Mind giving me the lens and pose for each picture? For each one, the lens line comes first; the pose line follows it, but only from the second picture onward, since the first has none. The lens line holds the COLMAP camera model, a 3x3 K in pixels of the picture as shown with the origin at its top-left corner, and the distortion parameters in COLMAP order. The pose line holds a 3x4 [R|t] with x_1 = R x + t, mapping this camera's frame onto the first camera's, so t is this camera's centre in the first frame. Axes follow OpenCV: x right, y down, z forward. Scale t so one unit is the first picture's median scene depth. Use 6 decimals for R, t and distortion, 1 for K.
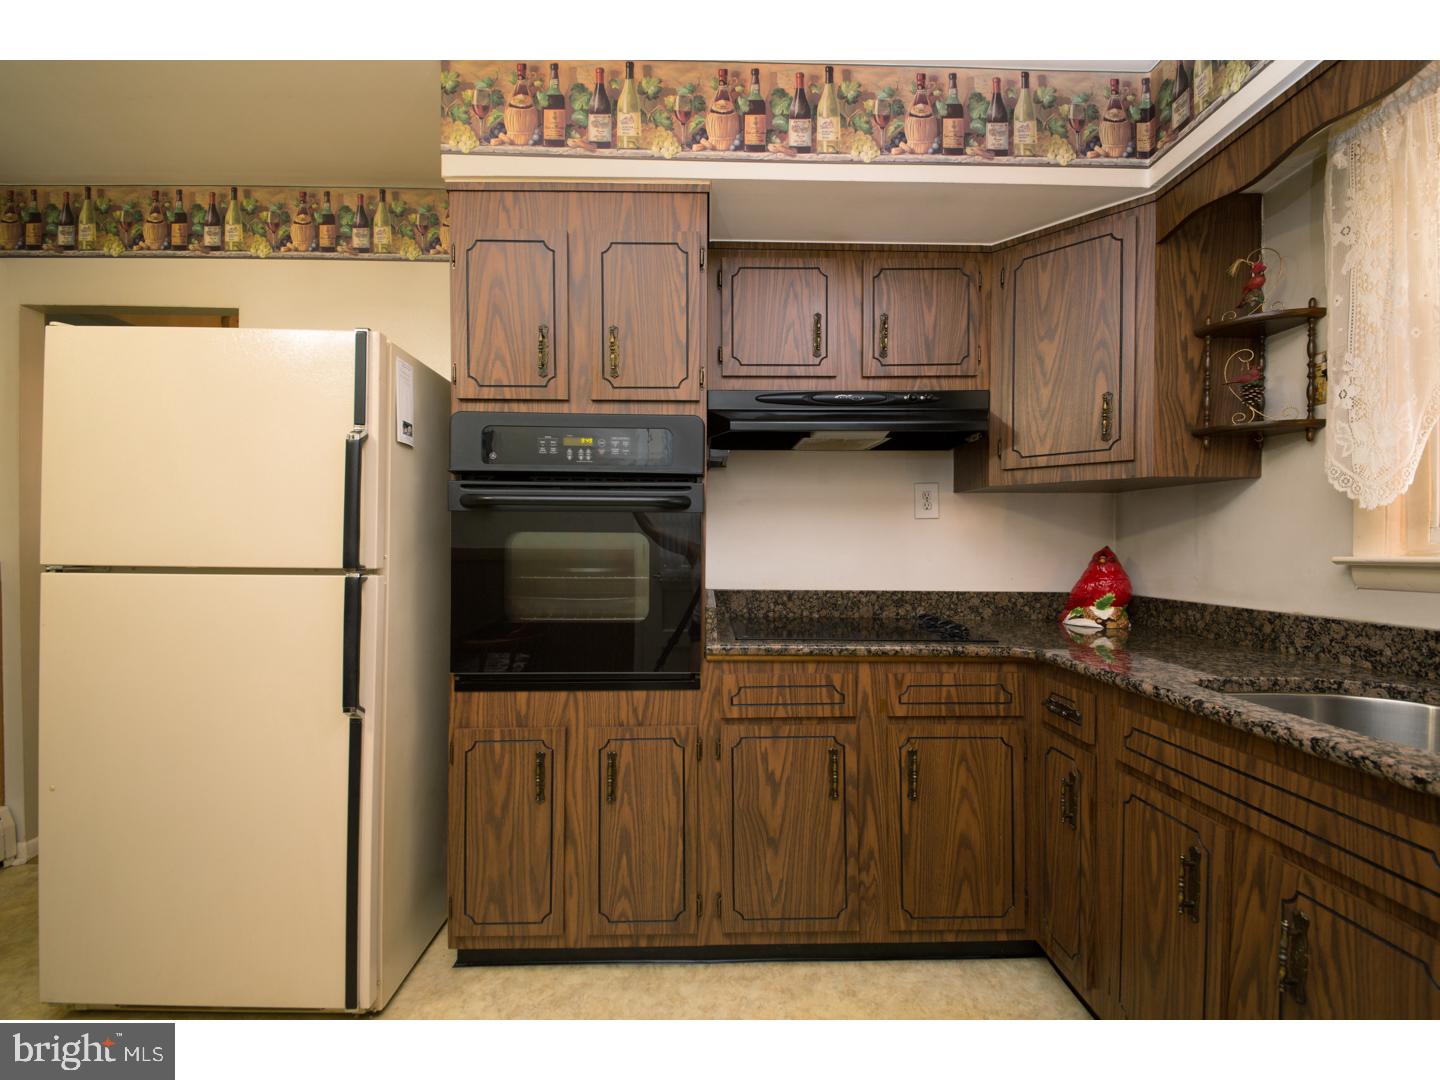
lens RADIAL K [[642.9, 0, 720.0], [0, 642.9, 540.0], [0, 0, 1]] dist [-0.035198, 0.000343]
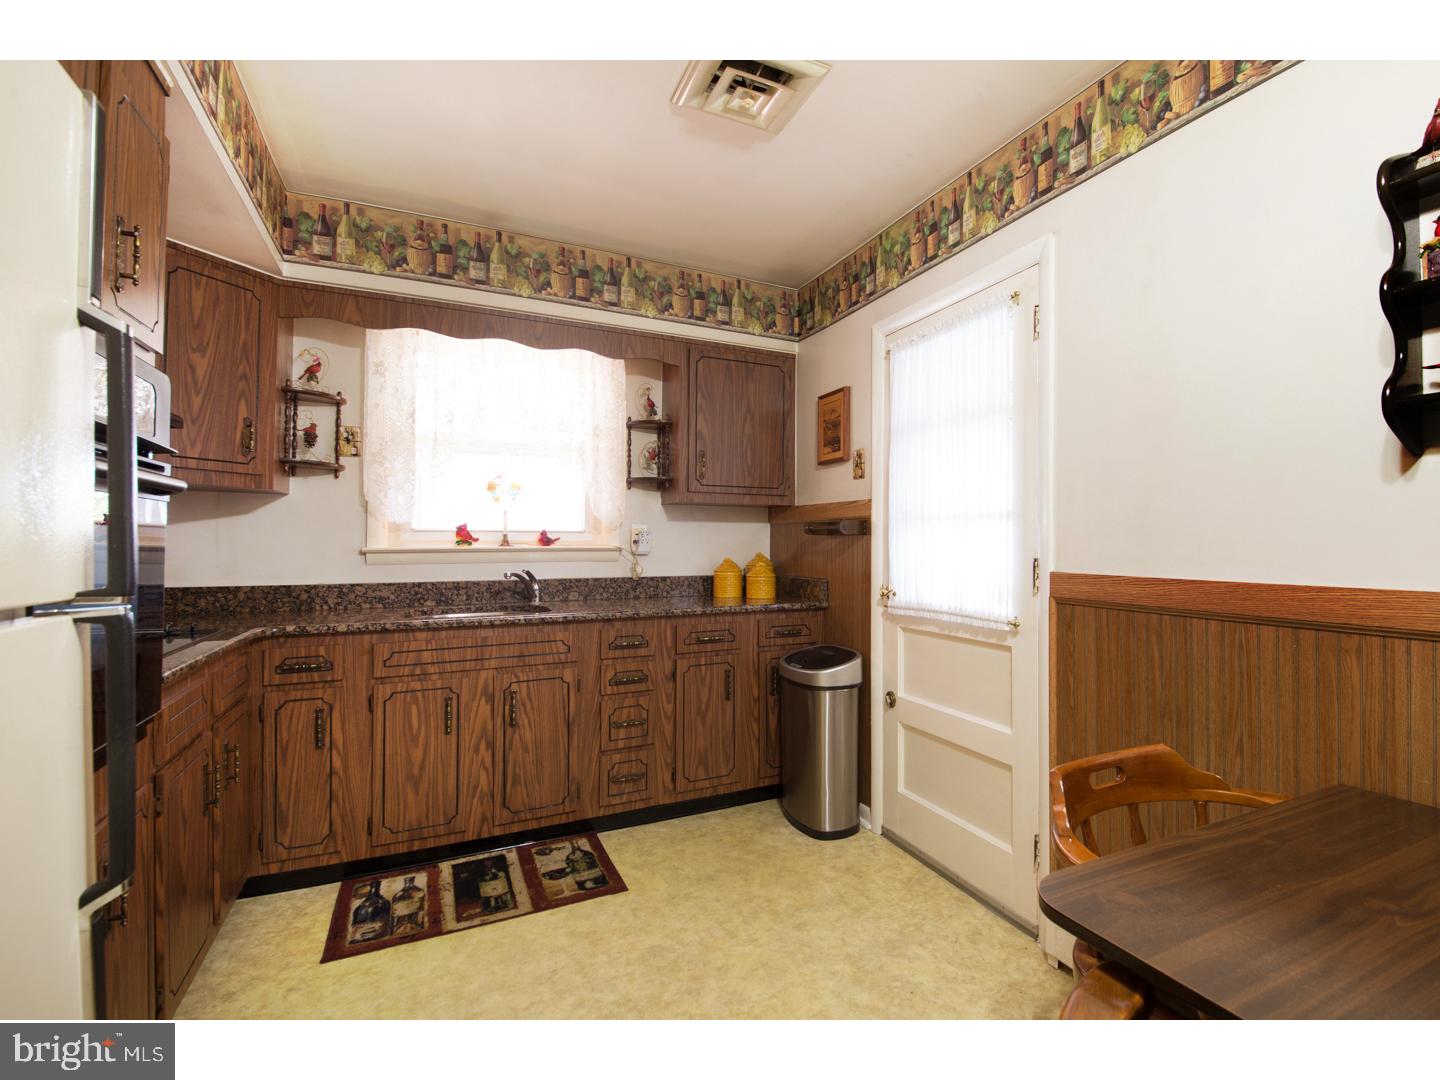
lens RADIAL K [[642.9, 0, 720.0], [0, 642.9, 540.0], [0, 0, 1]] dist [-0.035198, 0.000343]
pose [[-0.387598, 0.006604, 0.921805, -1.010343], [-0.005640, 0.999939, -0.009535, 0.014455], [-0.921811, -0.008895, -0.387537, 0.718350]]
